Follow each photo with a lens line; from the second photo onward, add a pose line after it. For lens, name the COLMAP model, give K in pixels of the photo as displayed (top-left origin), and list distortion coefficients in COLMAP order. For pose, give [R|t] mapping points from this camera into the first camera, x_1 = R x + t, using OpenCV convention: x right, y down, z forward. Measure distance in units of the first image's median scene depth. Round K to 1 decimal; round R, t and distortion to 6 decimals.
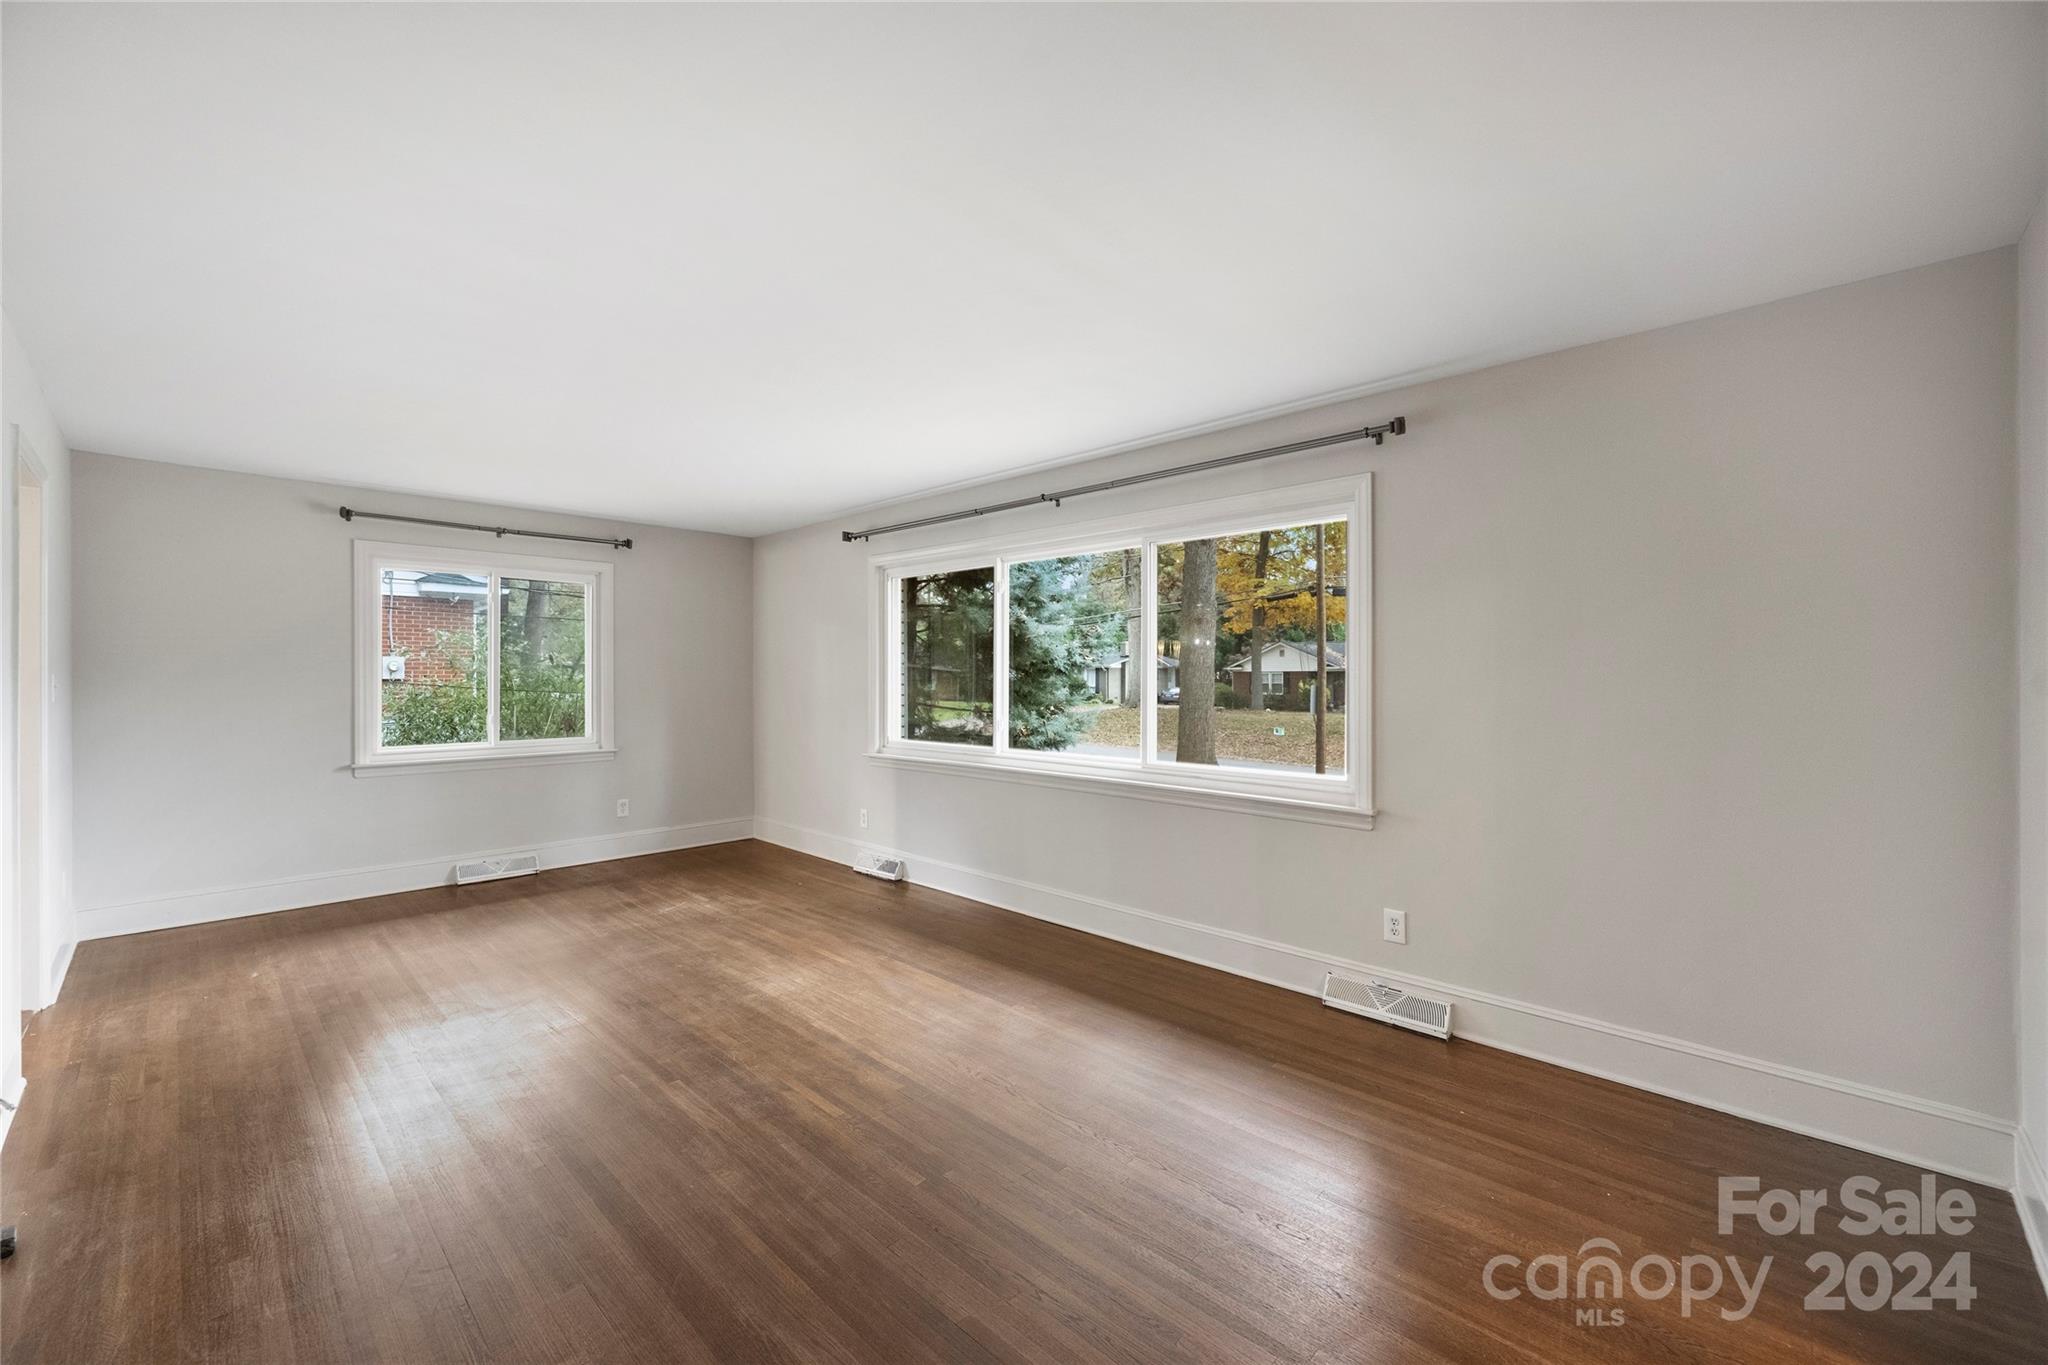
lens RADIAL K [[816.8, 0, 1015.2], [0, 816.8, 677.0], [0, 0, 1]] dist [0.001988, -0.003792]
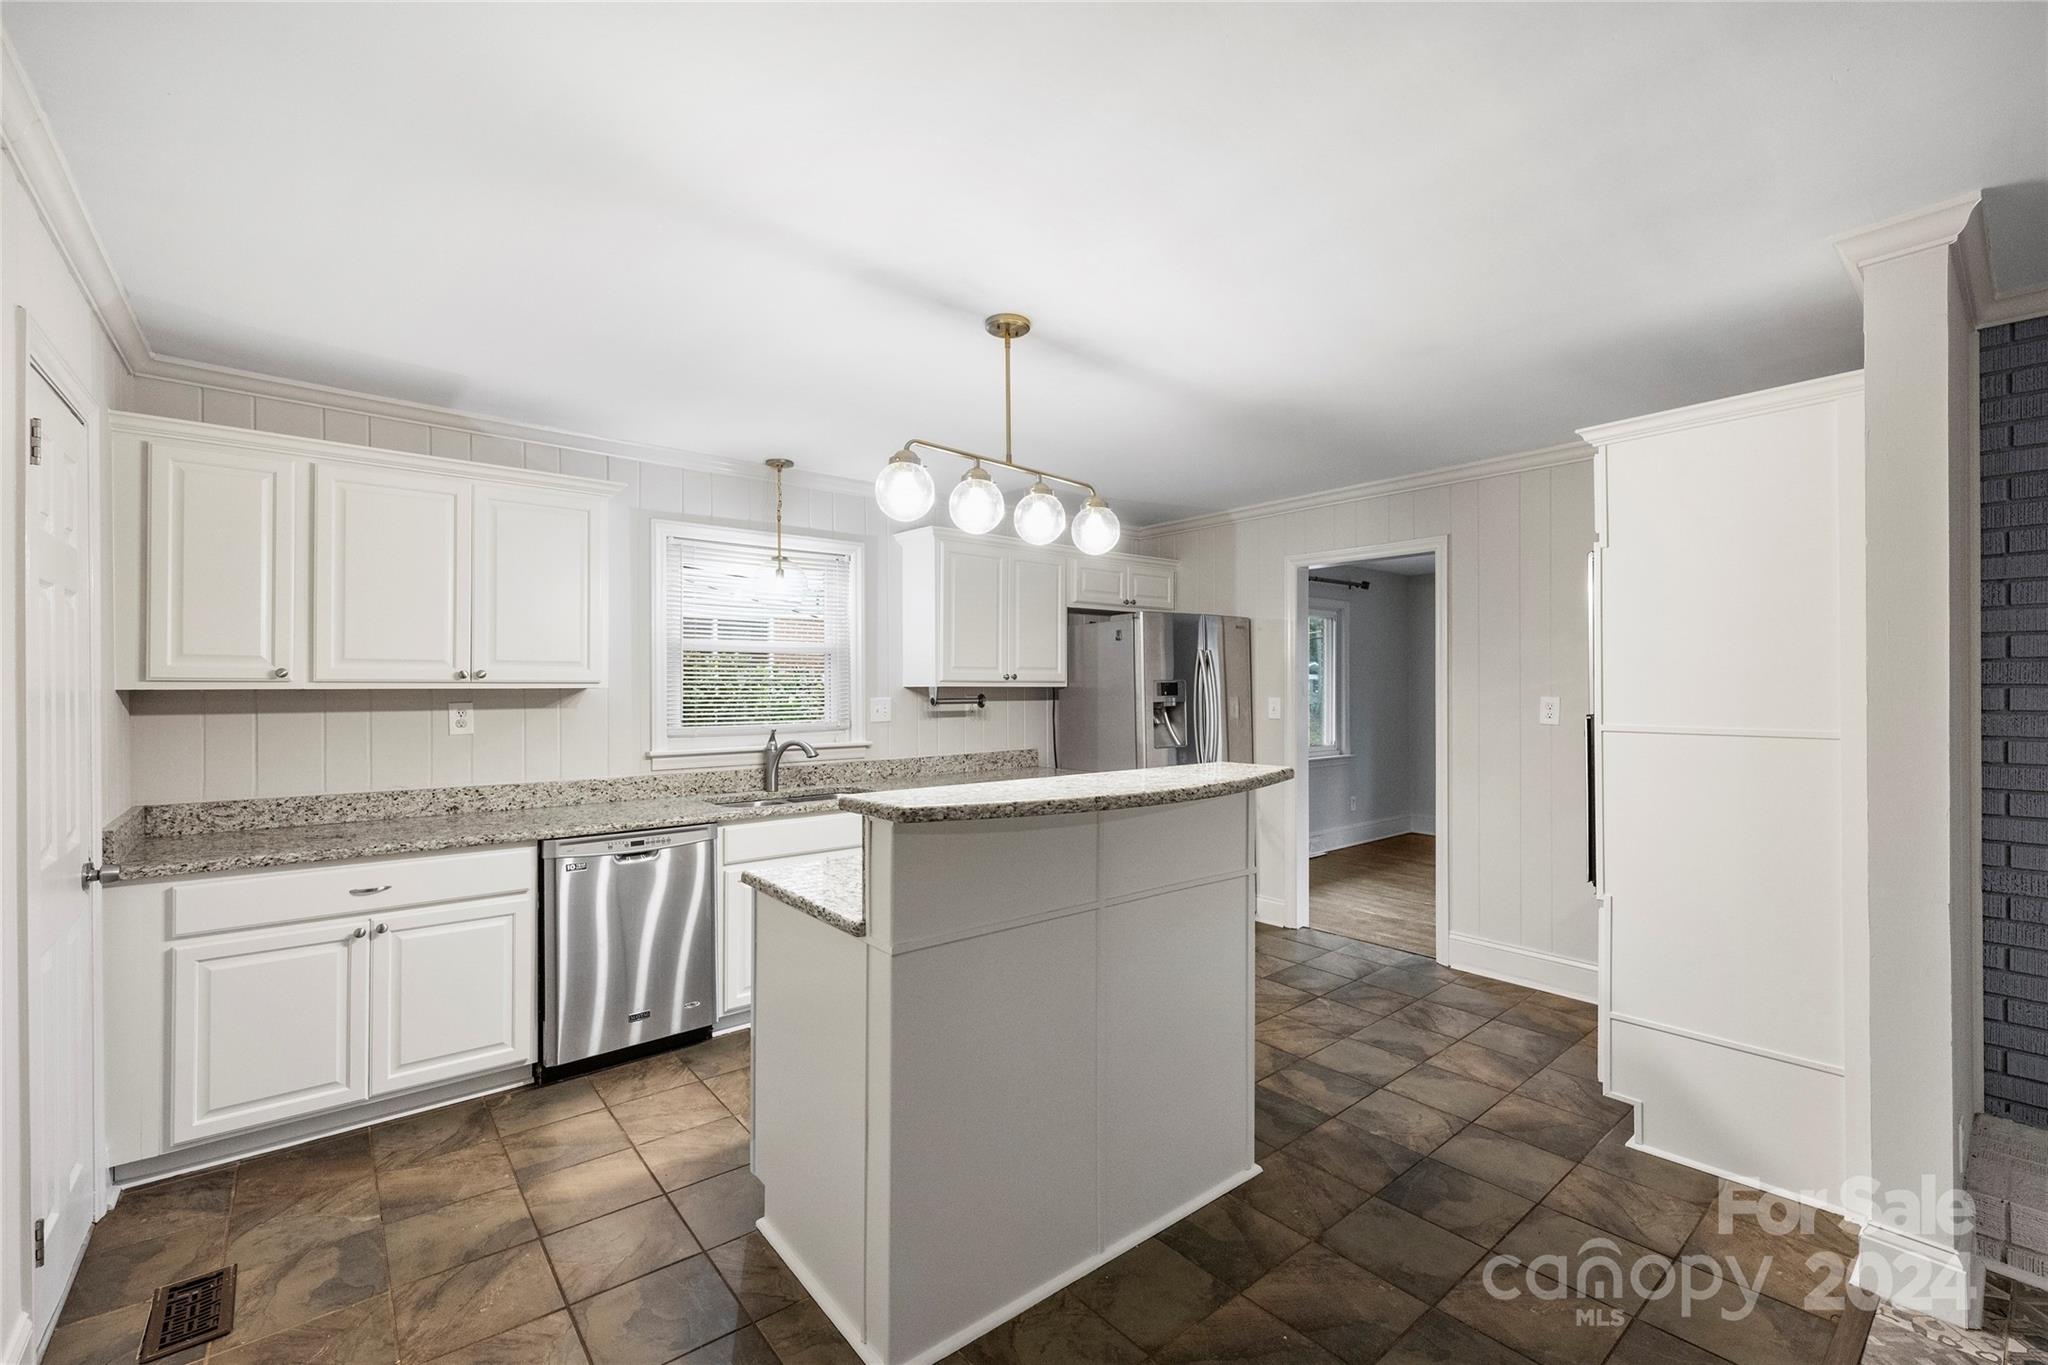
lens RADIAL K [[861.5, 0, 1020.9], [0, 861.5, 684.5], [0, 0, 1]] dist [-0.000148, -0.000146]
pose [[0.993989, 0.000195, -0.109481, -1.072990], [-0.000542, 0.999995, -0.003146, -0.013005], [0.109480, 0.003187, 0.993984, -0.428002]]
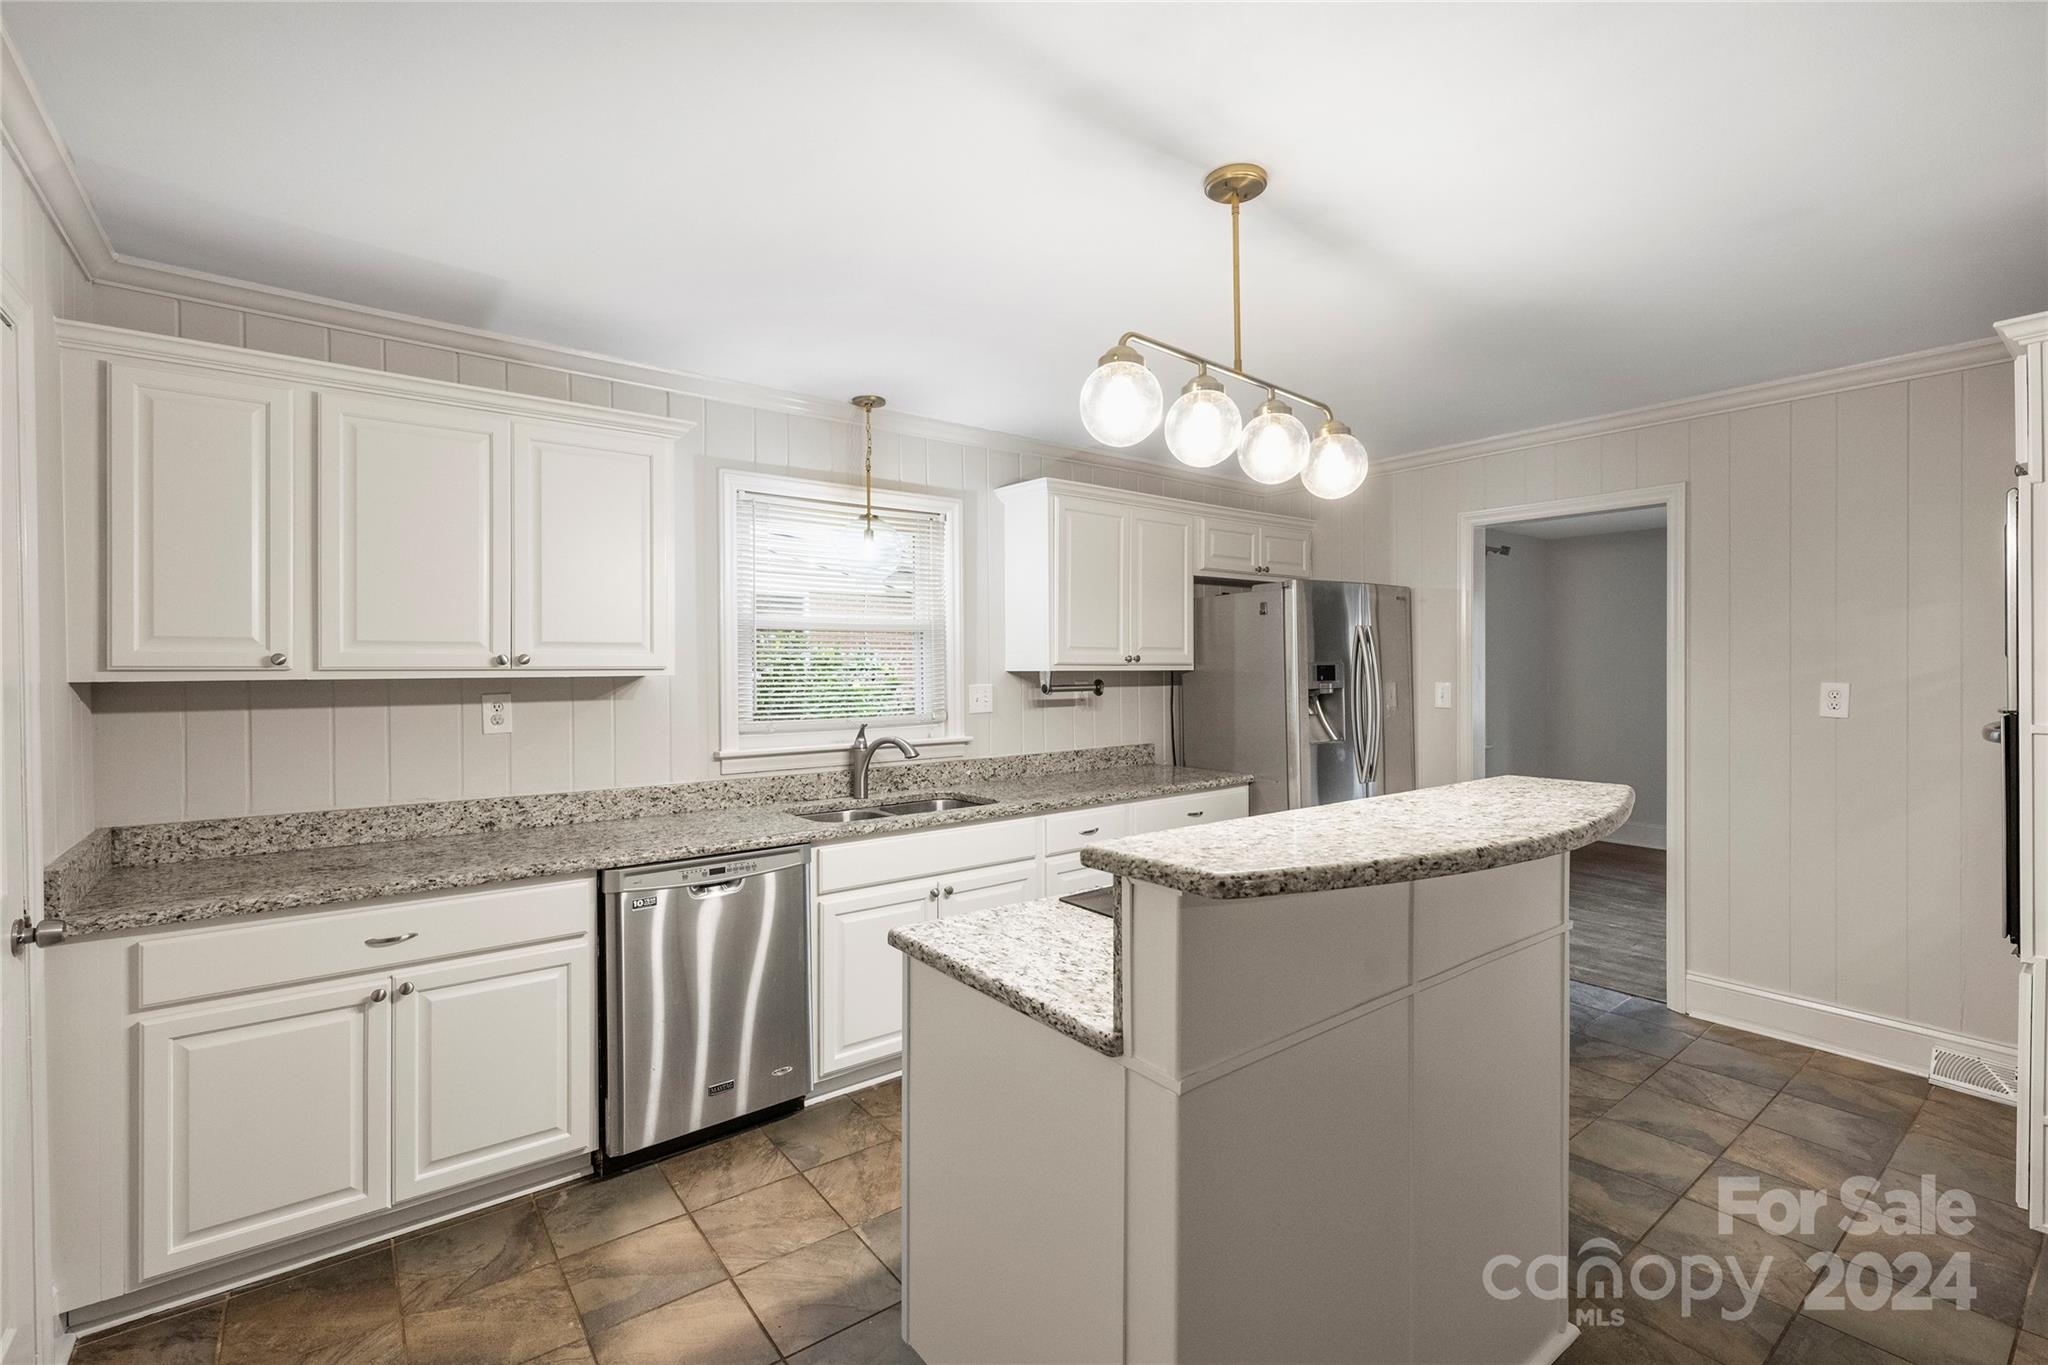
lens RADIAL K [[906.8, 0, 1022.4], [0, 906.8, 670.0], [0, 0, 1]] dist [-0.000496, -0.000099]
pose [[0.989931, -0.001761, -0.141542, -1.177471], [0.002309, 0.999990, 0.003708, -0.017653], [0.141534, -0.003997, 0.989925, -0.321471]]
